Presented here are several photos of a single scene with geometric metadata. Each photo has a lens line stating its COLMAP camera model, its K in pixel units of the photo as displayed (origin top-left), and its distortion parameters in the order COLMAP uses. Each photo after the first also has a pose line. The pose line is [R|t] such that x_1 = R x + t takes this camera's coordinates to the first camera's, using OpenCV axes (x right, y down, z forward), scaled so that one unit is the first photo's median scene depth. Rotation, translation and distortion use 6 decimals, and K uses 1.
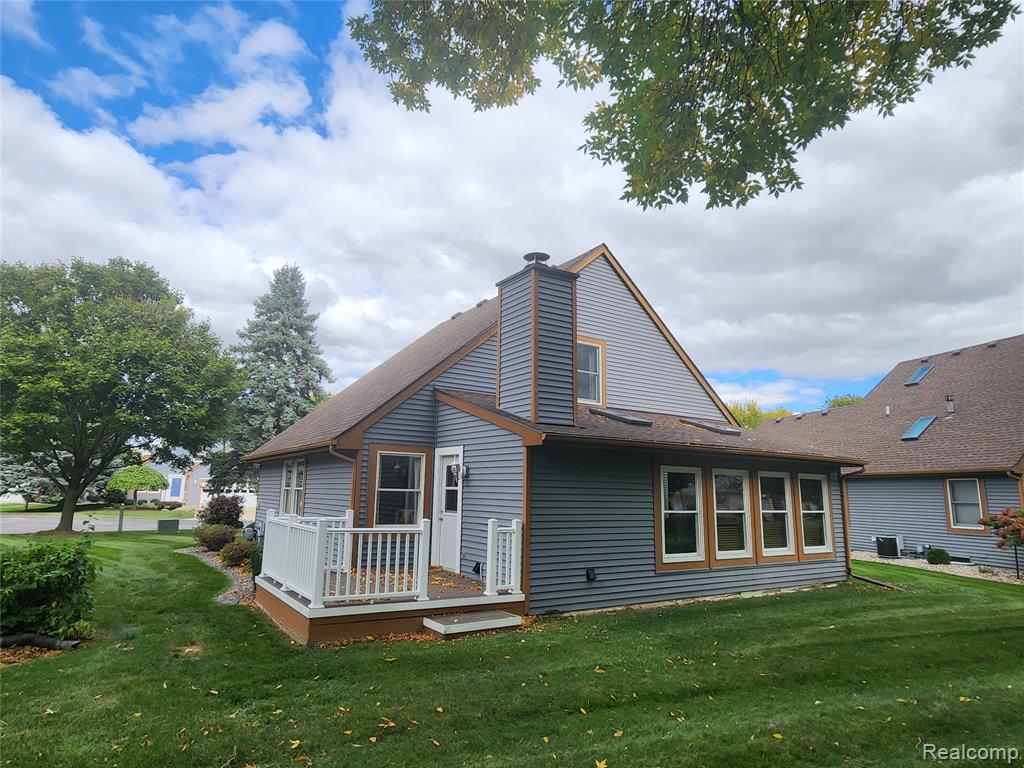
lens RADIAL K [[603.5, 0, 512.0], [0, 603.5, 384.0], [0, 0, 1]] dist [-0.002857, -0.000141]
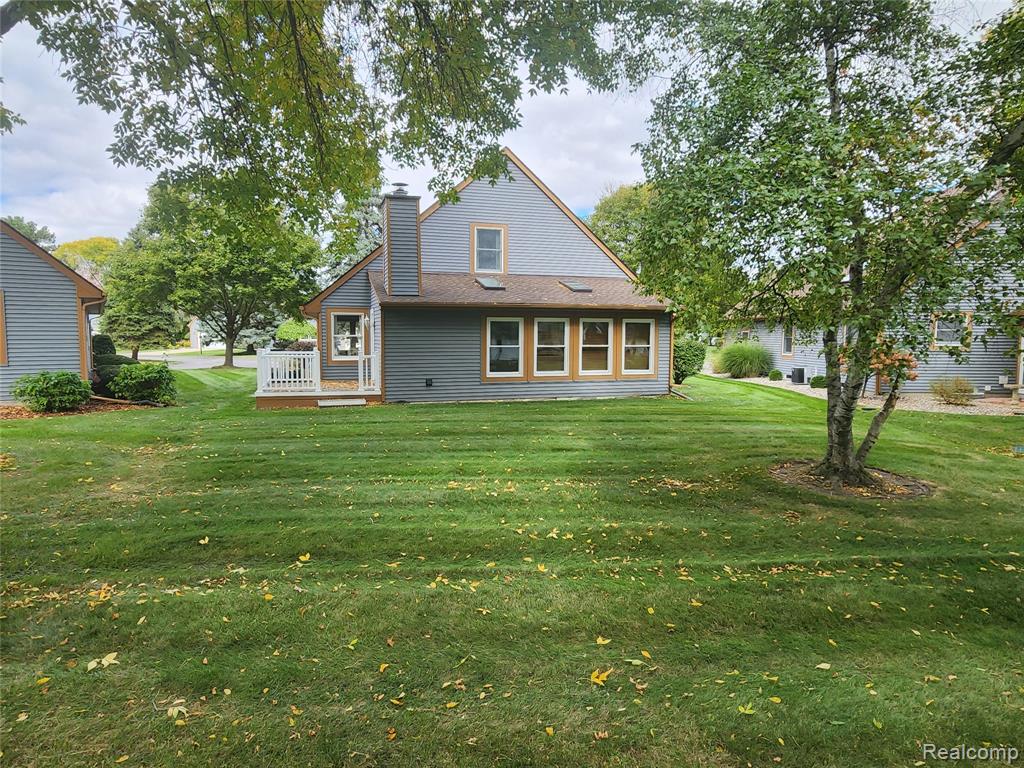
lens RADIAL K [[603.5, 0, 512.0], [0, 603.5, 384.0], [0, 0, 1]] dist [-0.002857, -0.000141]
pose [[0.963900, 0.003932, -0.266234, 0.582234], [0.063767, 0.967385, 0.245154, -0.061496], [0.258515, -0.253281, 0.932212, -0.388485]]
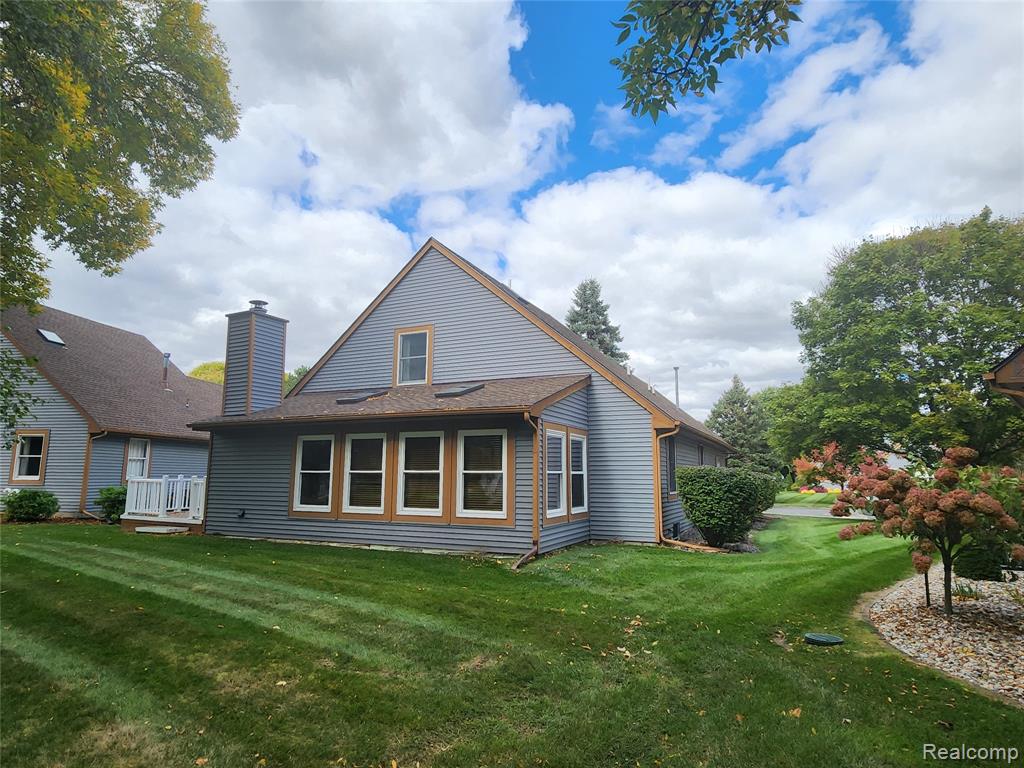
lens RADIAL K [[603.5, 0, 512.0], [0, 603.5, 384.0], [0, 0, 1]] dist [-0.002857, -0.000141]
pose [[0.524365, -0.144615, -0.839123, 1.265362], [0.158610, 0.984813, -0.070609, 0.151648], [0.836591, -0.096068, 0.539339, 0.560773]]
